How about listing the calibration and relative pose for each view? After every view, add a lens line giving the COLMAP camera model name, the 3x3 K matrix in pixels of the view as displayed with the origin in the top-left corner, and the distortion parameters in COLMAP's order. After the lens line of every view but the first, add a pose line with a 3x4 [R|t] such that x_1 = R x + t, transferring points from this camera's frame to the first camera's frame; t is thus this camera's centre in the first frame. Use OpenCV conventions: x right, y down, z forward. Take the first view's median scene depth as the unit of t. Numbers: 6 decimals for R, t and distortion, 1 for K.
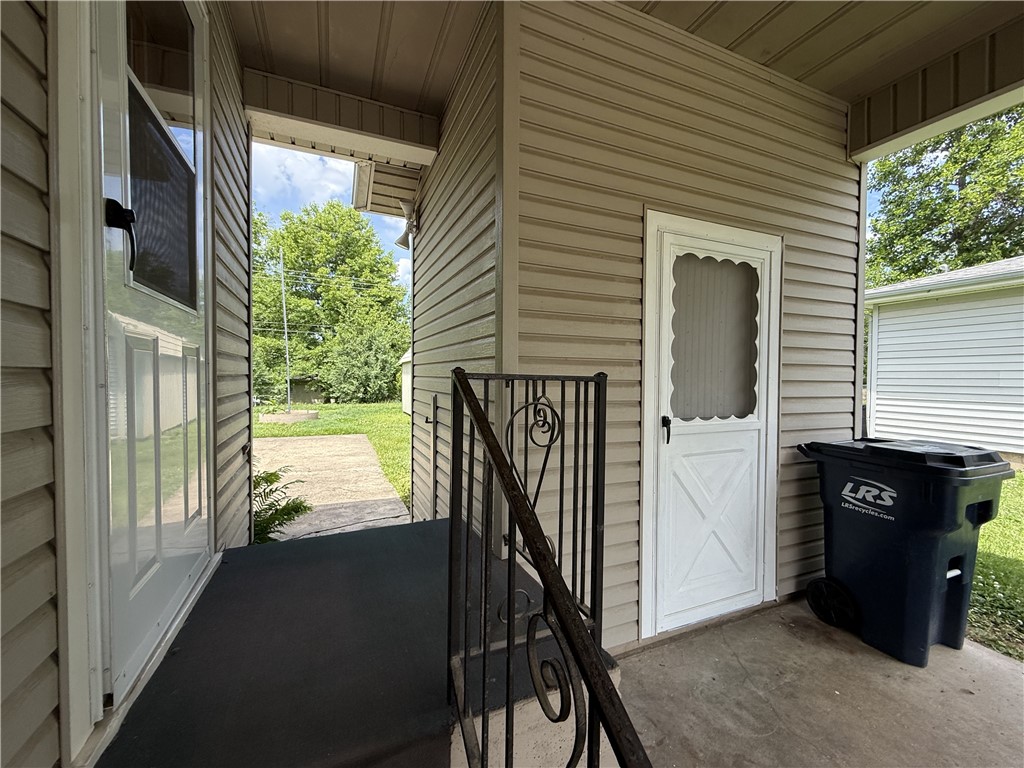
lens RADIAL K [[407.5, 0, 509.6], [0, 407.5, 383.6], [0, 0, 1]] dist [-0.000502, -0.000261]
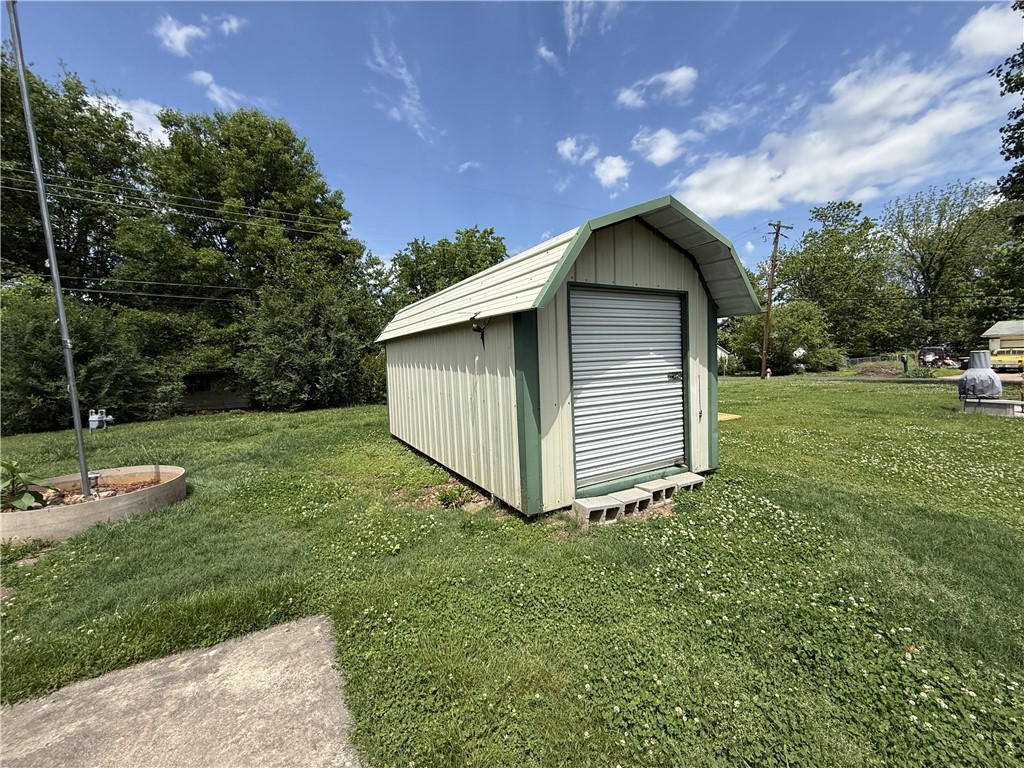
lens RADIAL K [[414.5, 0, 512.0], [0, 414.5, 384.0], [0, 0, 1]] dist [0.000620, 0.000147]
pose [[0.993405, -0.036157, 0.108809, -0.103601], [0.031471, 0.998514, 0.044482, -0.008910], [-0.110255, -0.040765, 0.993067, 0.292754]]
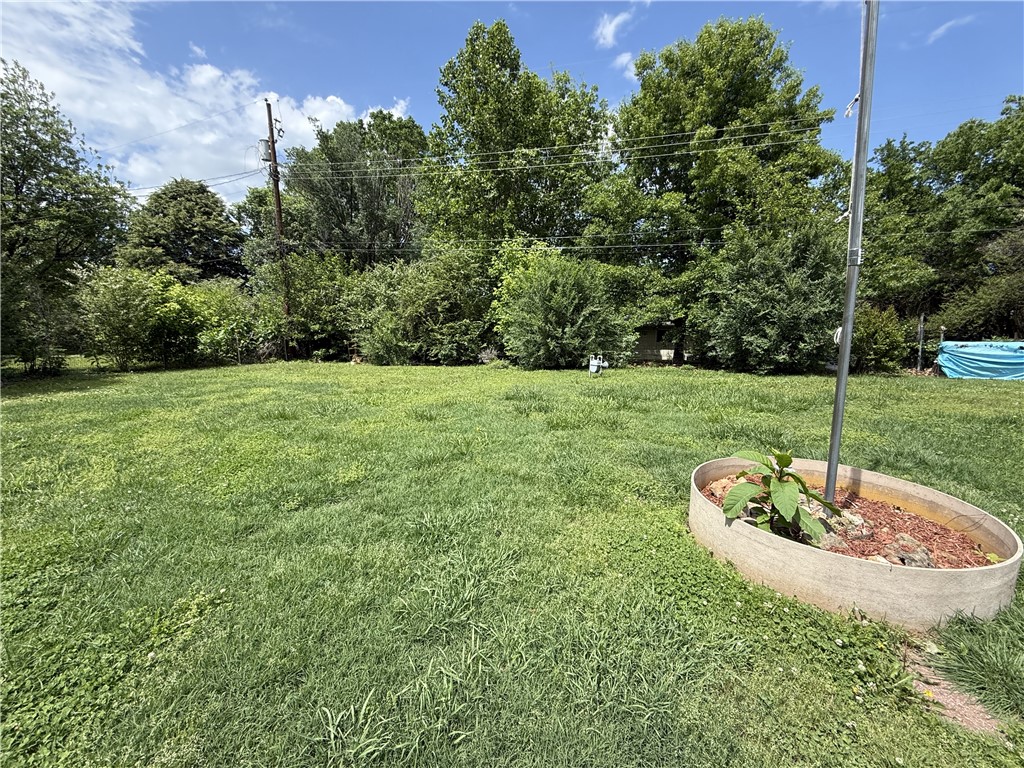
lens RADIAL K [[407.5, 0, 509.6], [0, 407.5, 383.6], [0, 0, 1]] dist [-0.000502, -0.000261]
pose [[0.758042, 0.088320, -0.646198, -0.264945], [-0.003791, 0.991369, 0.131049, -0.003996], [0.652195, -0.096890, 0.751834, 0.362724]]
